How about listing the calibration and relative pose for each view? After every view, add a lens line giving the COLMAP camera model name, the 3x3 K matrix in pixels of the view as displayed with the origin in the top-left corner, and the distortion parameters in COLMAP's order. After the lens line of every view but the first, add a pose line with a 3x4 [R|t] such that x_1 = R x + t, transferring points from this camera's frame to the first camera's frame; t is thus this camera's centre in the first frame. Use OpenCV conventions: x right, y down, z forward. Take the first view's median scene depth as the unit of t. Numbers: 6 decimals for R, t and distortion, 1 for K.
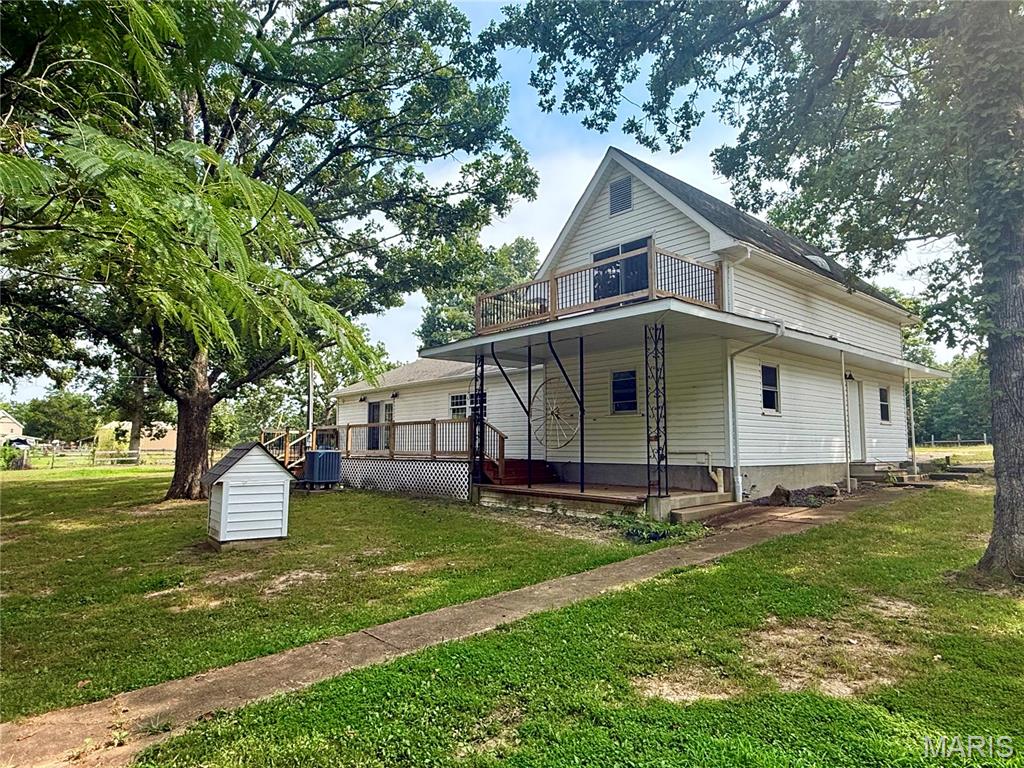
lens RADIAL K [[642.1, 0, 512.0], [0, 642.1, 384.0], [0, 0, 1]] dist [0.006677, 0.001075]
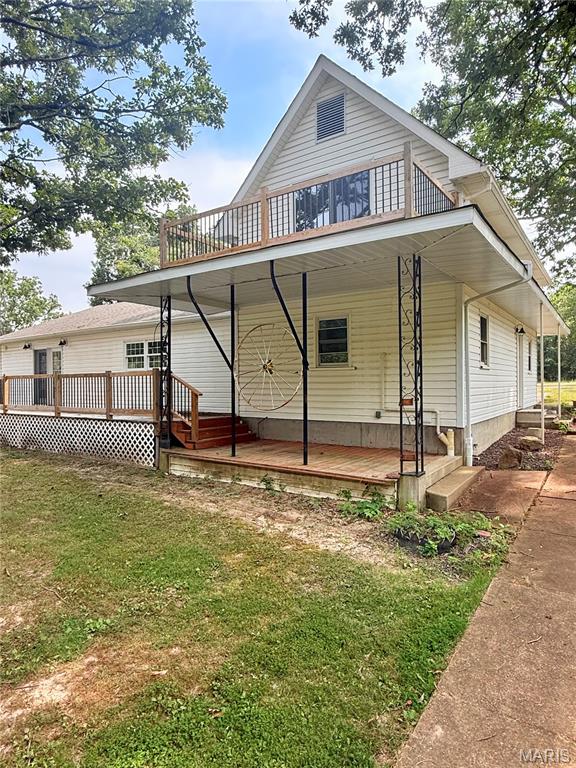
lens RADIAL K [[481.6, 0, 288.0], [0, 481.6, 384.0], [0, 0, 1]] dist [0.006677, 0.001075]
pose [[0.970662, -0.008121, 0.240312, -0.046759], [-0.015799, 0.995116, 0.097445, 0.005445], [-0.239930, -0.098383, 0.965792, 0.335425]]
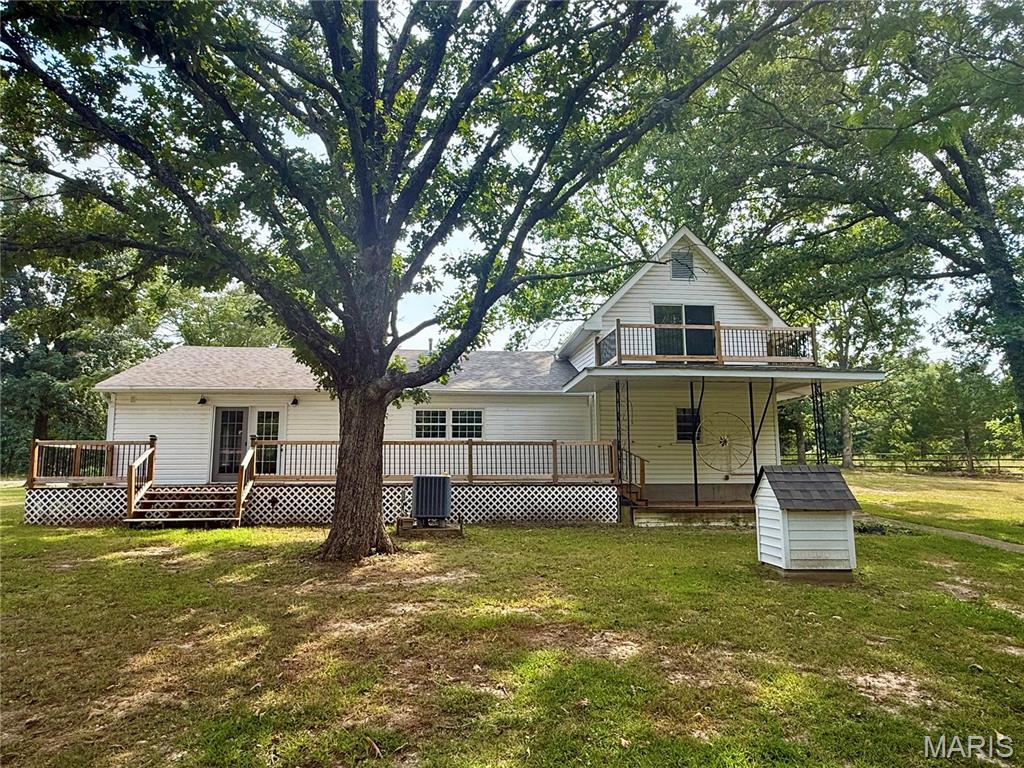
lens RADIAL K [[642.1, 0, 512.0], [0, 642.1, 384.0], [0, 0, 1]] dist [0.006677, 0.001075]
pose [[0.569271, 0.109106, 0.814878, -0.966119], [-0.079851, 0.993807, -0.077280, 0.052460], [-0.818263, -0.021076, 0.574457, 0.535768]]
